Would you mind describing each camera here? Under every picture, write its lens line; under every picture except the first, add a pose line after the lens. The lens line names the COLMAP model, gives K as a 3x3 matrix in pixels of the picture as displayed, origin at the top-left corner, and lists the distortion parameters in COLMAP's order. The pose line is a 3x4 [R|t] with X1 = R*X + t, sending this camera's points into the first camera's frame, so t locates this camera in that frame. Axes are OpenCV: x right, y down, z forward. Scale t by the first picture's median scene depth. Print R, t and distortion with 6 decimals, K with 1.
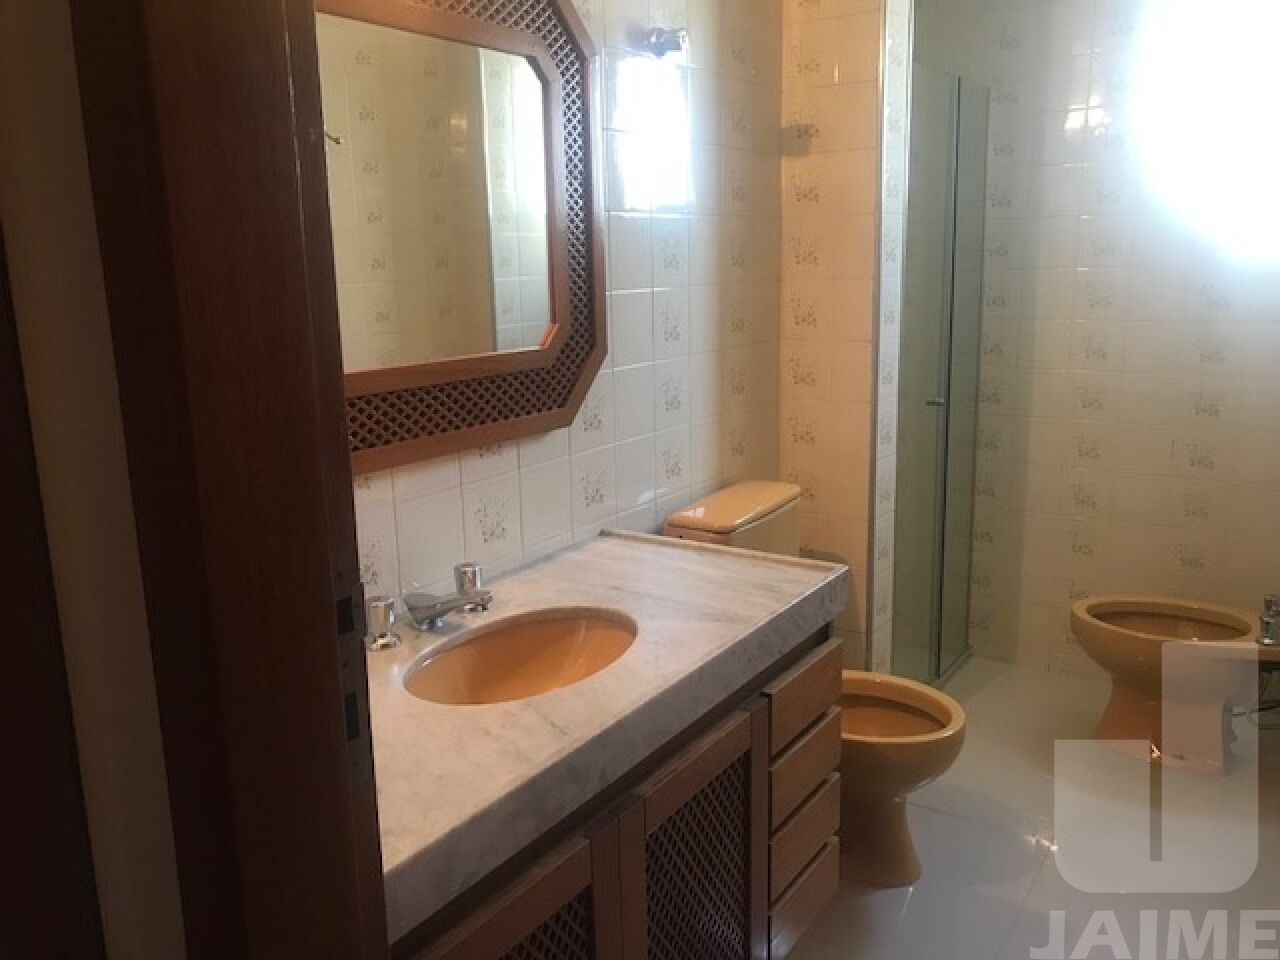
lens RADIAL K [[1067.9, 0, 641.5], [0, 1067.9, 484.7], [0, 0, 1]] dist [0.013729, -0.046621]
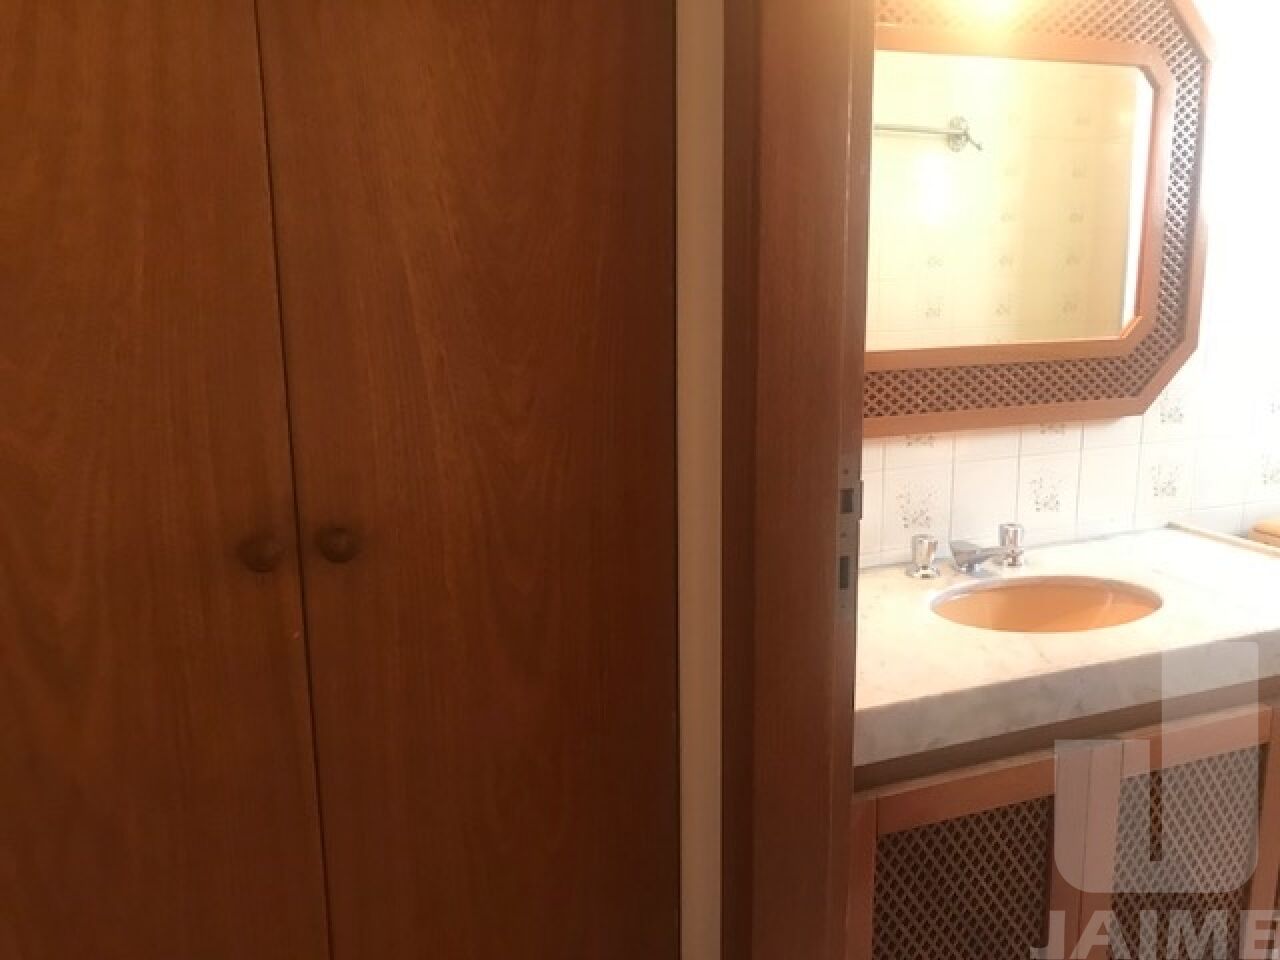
lens RADIAL K [[1067.9, 0, 639.6], [0, 1067.9, 480.3], [0, 0, 1]] dist [0.013729, -0.046621]
pose [[0.829041, 0.125484, -0.544926, 0.111972], [-0.122228, 0.991597, 0.042386, 0.026392], [0.545665, 0.031465, 0.837412, -0.153566]]
